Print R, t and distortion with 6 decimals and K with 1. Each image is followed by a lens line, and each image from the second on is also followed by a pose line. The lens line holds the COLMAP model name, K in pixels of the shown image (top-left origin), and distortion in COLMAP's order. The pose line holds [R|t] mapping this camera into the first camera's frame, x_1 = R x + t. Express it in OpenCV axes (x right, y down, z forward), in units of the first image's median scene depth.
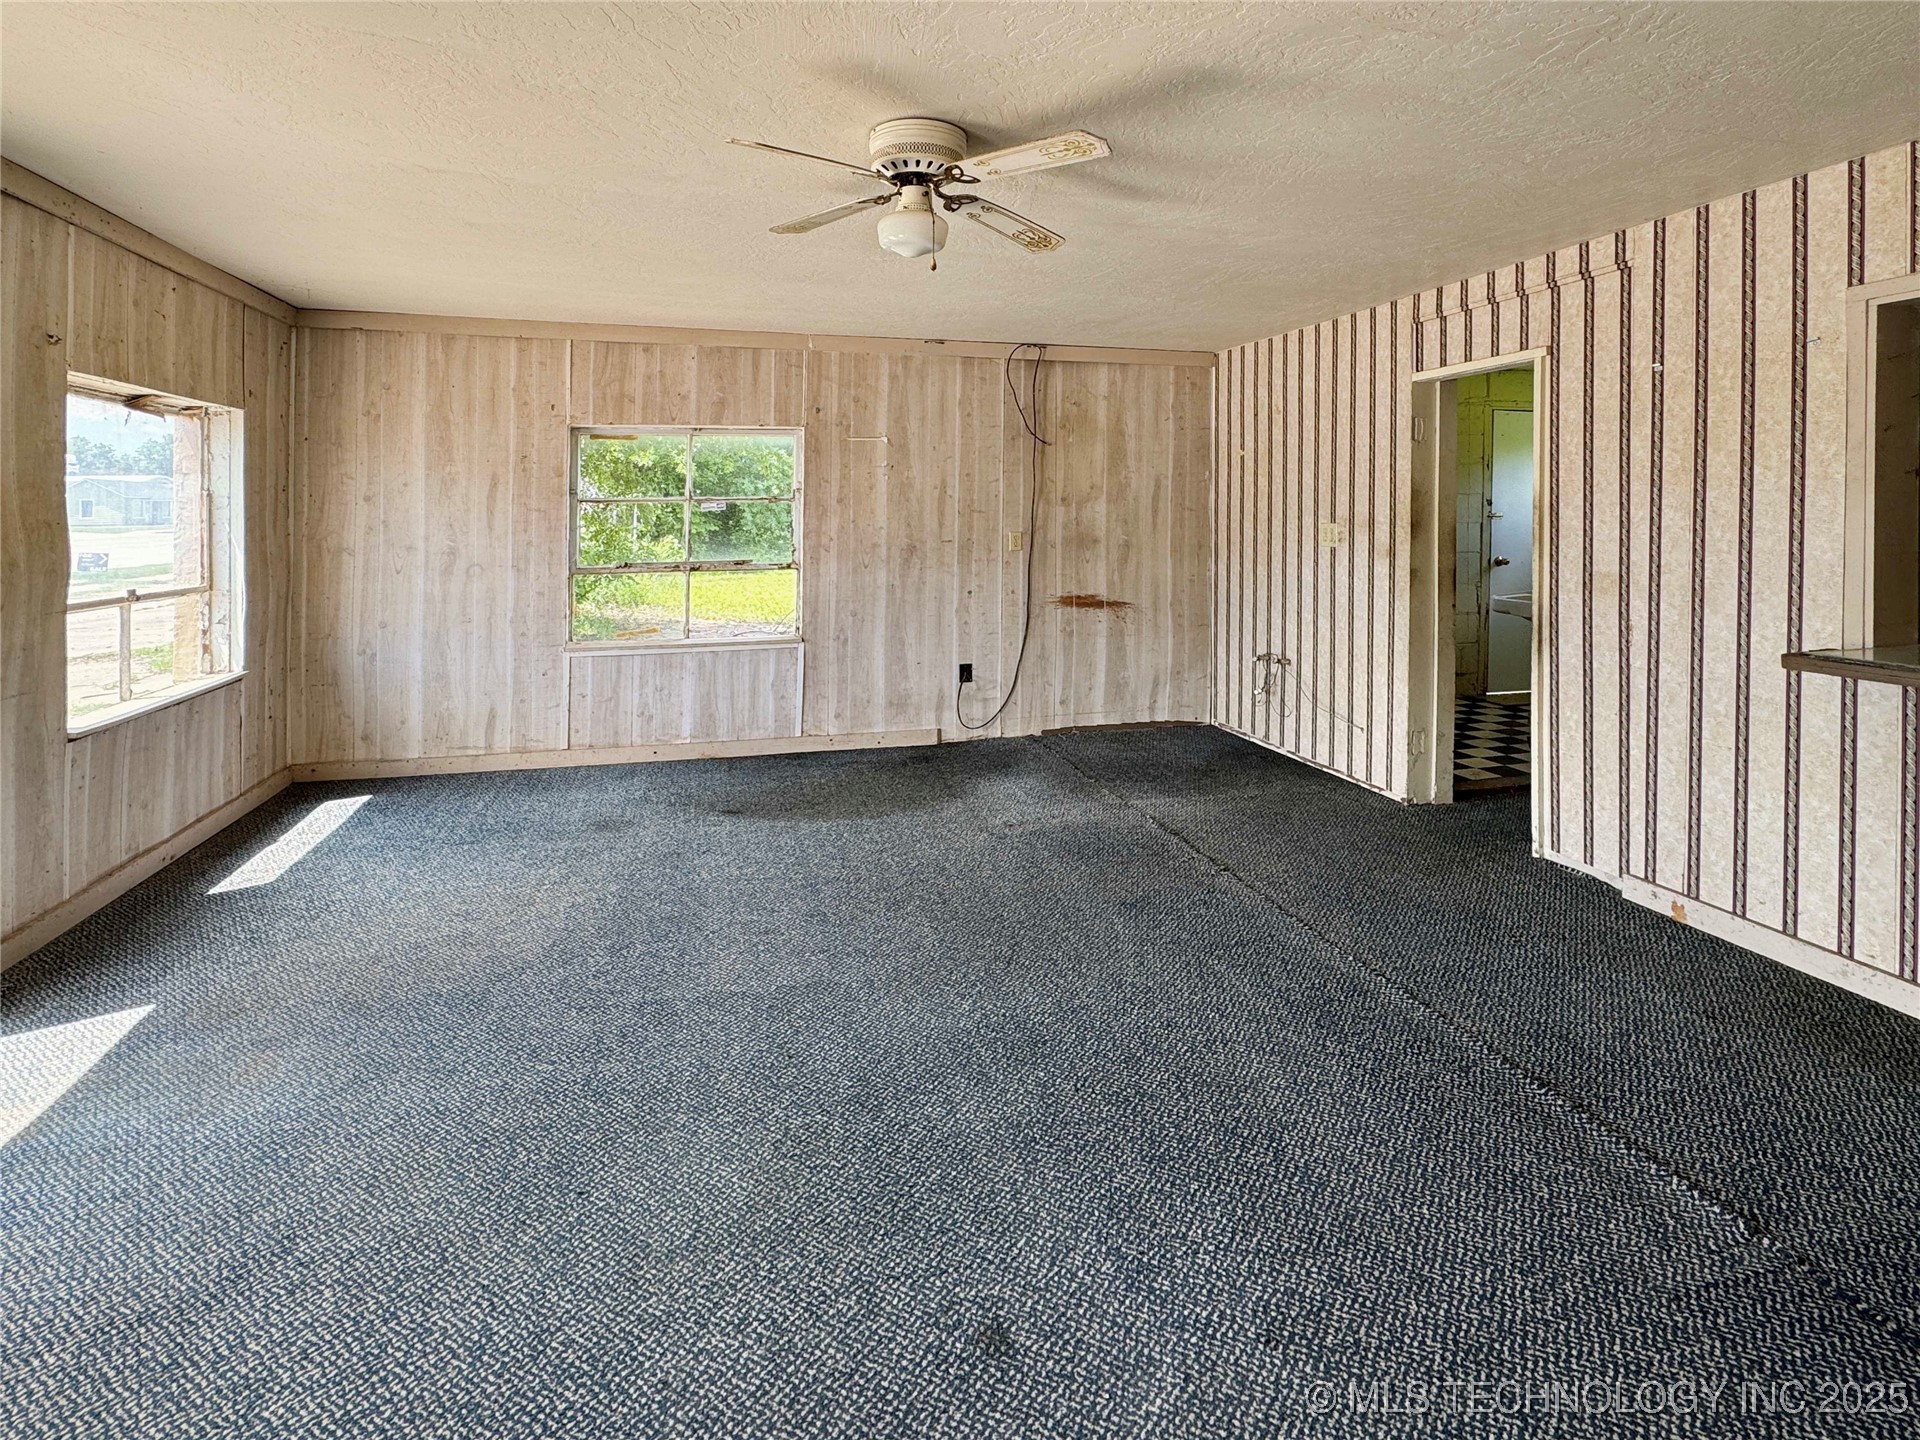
lens RADIAL K [[846.7, 0, 961.0], [0, 846.7, 495.3], [0, 0, 1]] dist [0.001209, 0.000193]
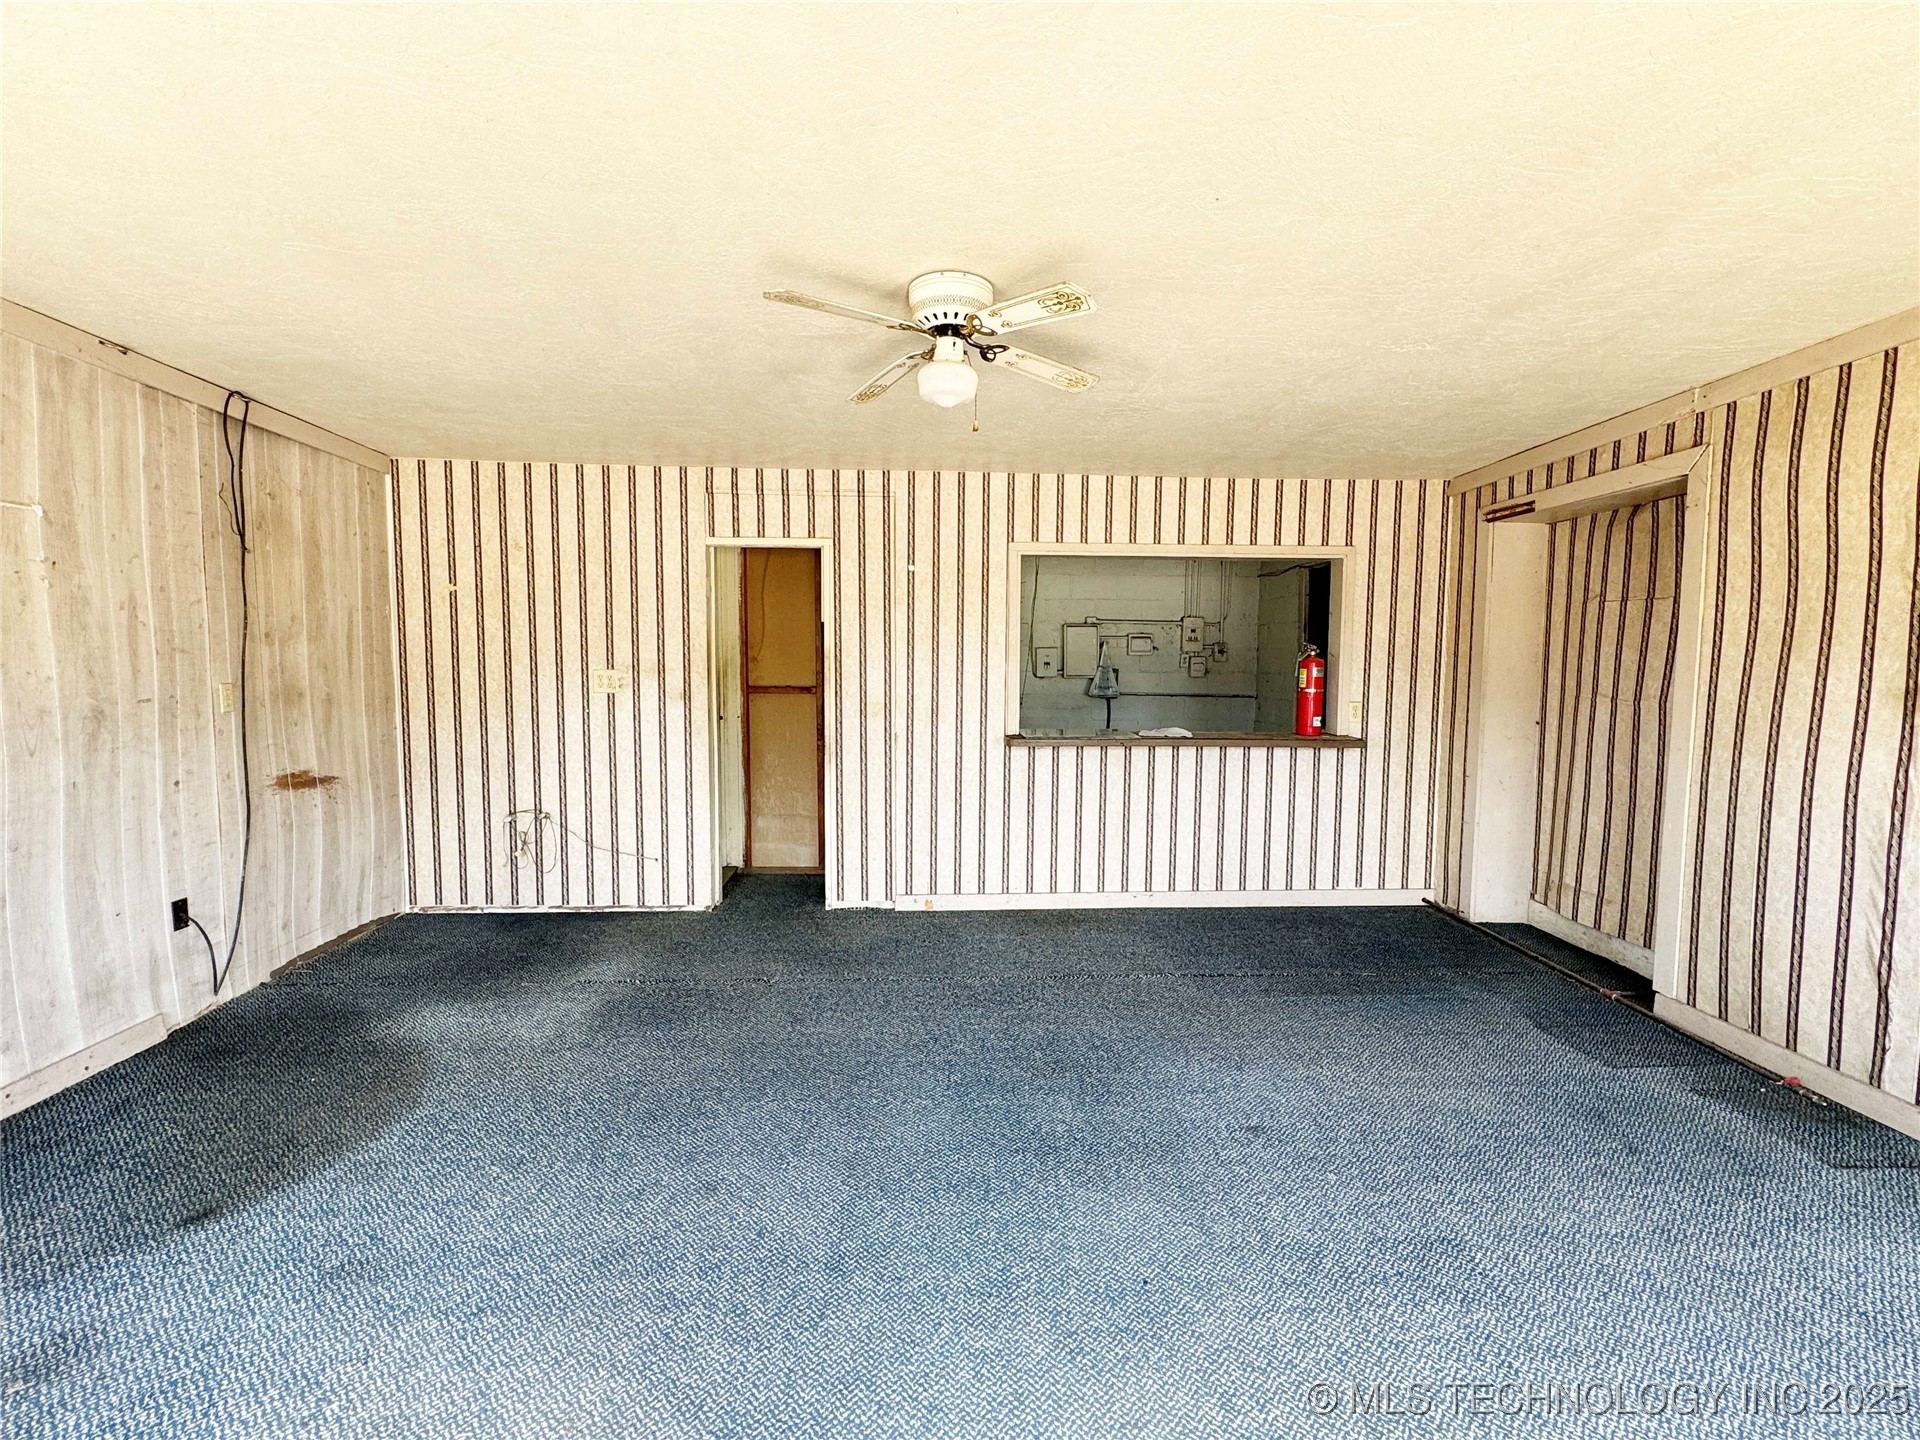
lens RADIAL K [[921.1, 0, 960.0], [0, 921.1, 720.0], [0, 0, 1]] dist [-0.001625, -0.000696]
pose [[0.252577, -0.051858, 0.966186, -0.495308], [-0.029011, 0.997708, 0.061133, 0.012674], [-0.967142, -0.043471, 0.250494, 0.297792]]
